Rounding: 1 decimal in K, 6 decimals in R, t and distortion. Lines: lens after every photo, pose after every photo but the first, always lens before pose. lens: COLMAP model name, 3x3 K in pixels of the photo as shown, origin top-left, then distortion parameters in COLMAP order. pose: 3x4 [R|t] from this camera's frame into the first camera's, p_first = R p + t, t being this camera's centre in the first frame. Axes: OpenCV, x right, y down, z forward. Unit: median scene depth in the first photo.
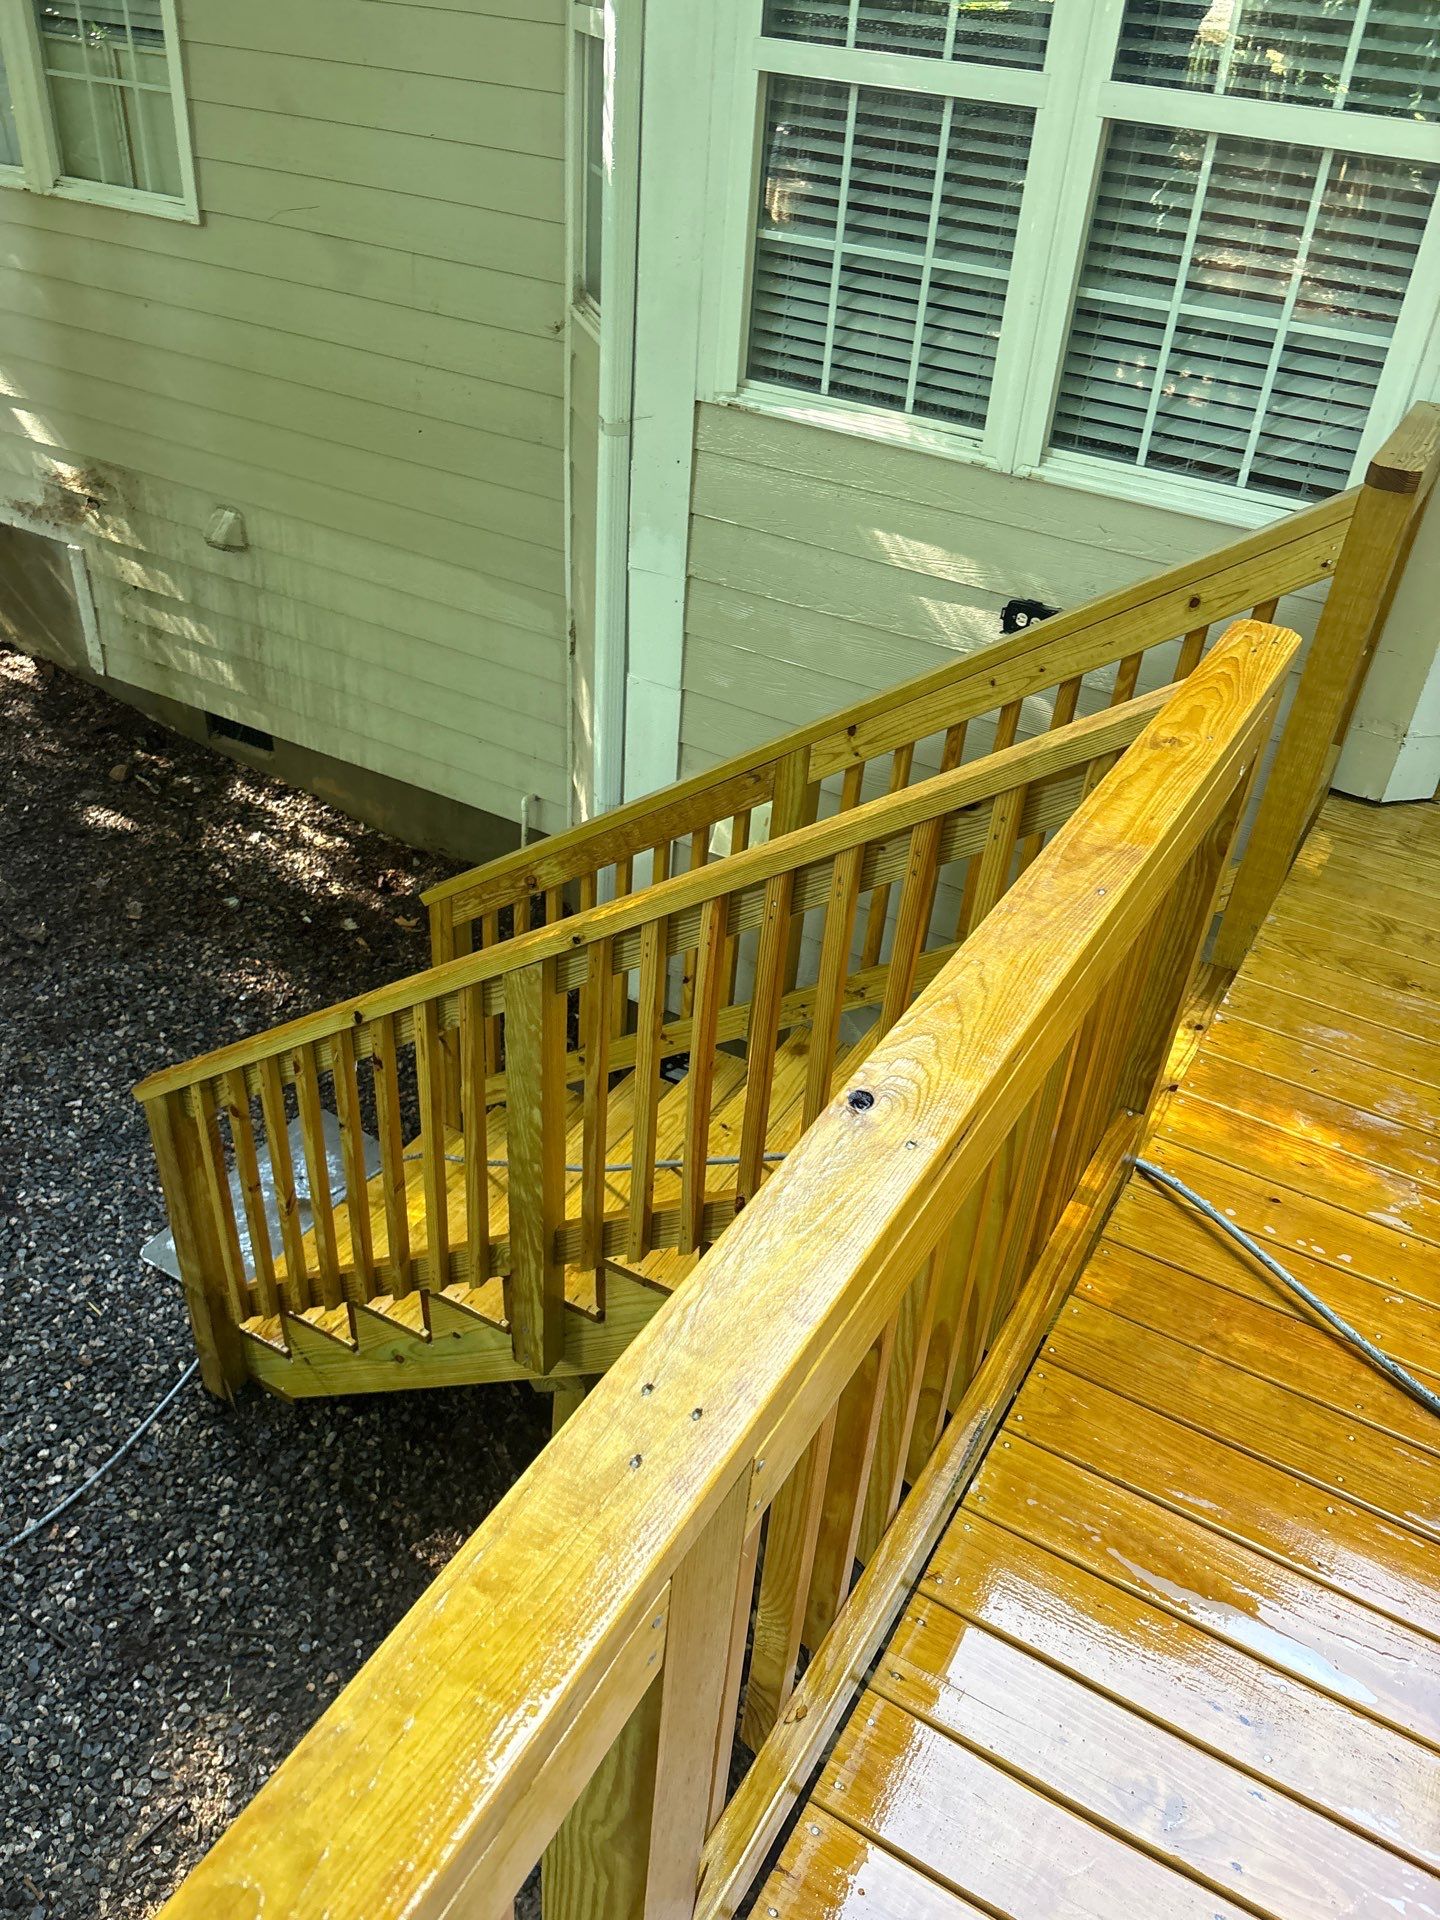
lens RADIAL K [[1437.8, 0, 722.7], [0, 1437.8, 962.8], [0, 0, 1]] dist [0.020863, -0.021866]
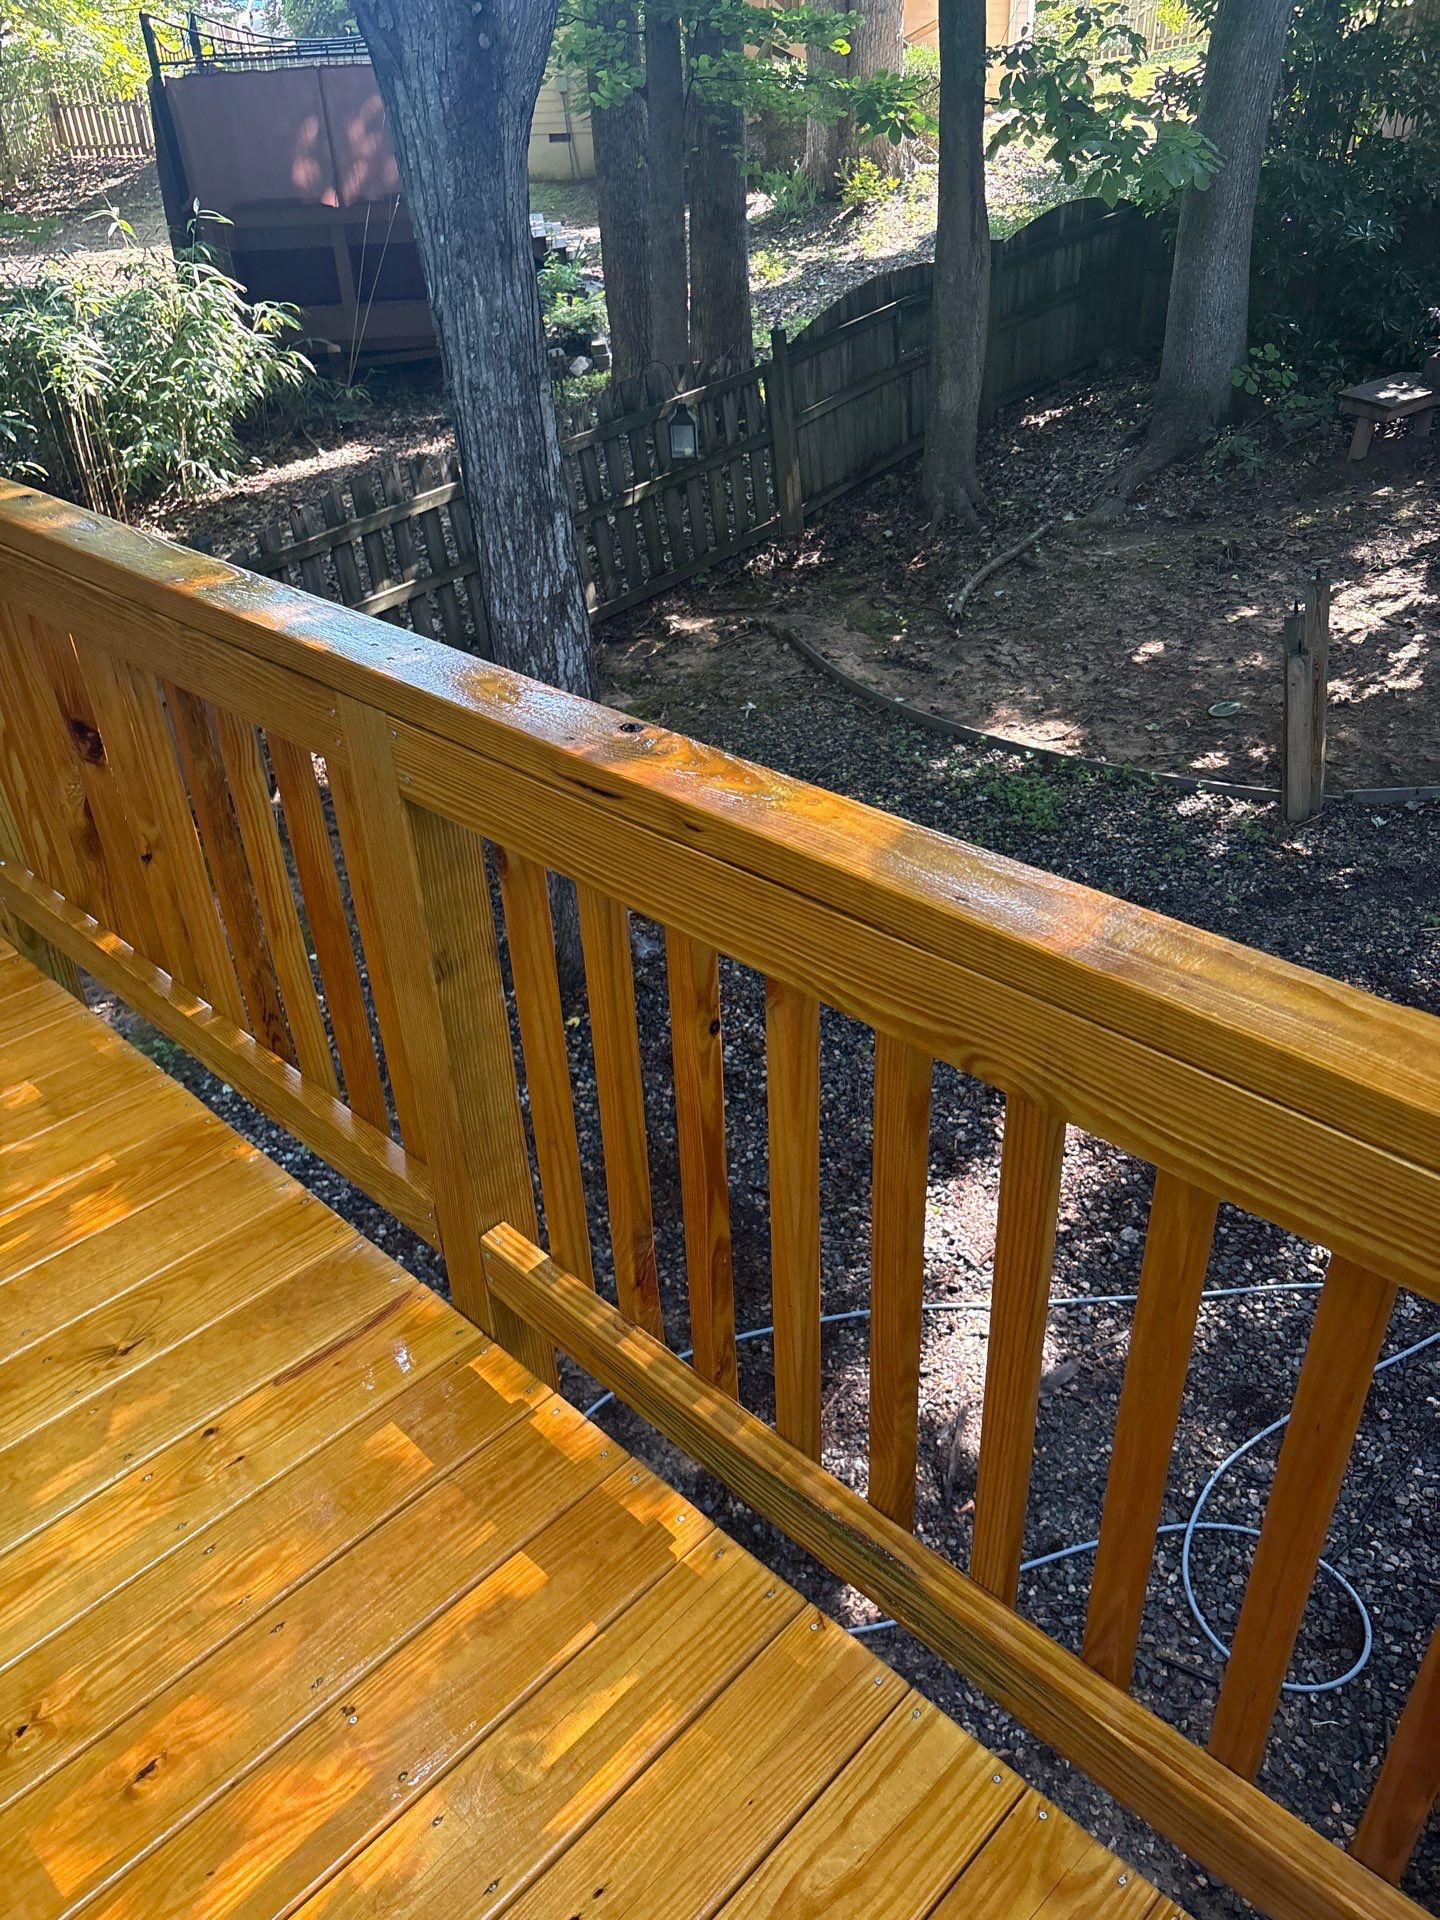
lens RADIAL K [[1437.8, 0, 720.9], [0, 1437.8, 960.9], [0, 0, 1]] dist [0.020863, -0.021866]
pose [[-0.244618, 0.472935, -0.846460, 0.334940], [-0.533435, 0.663358, 0.524789, -0.125581], [0.809697, 0.579904, 0.090011, 0.301838]]
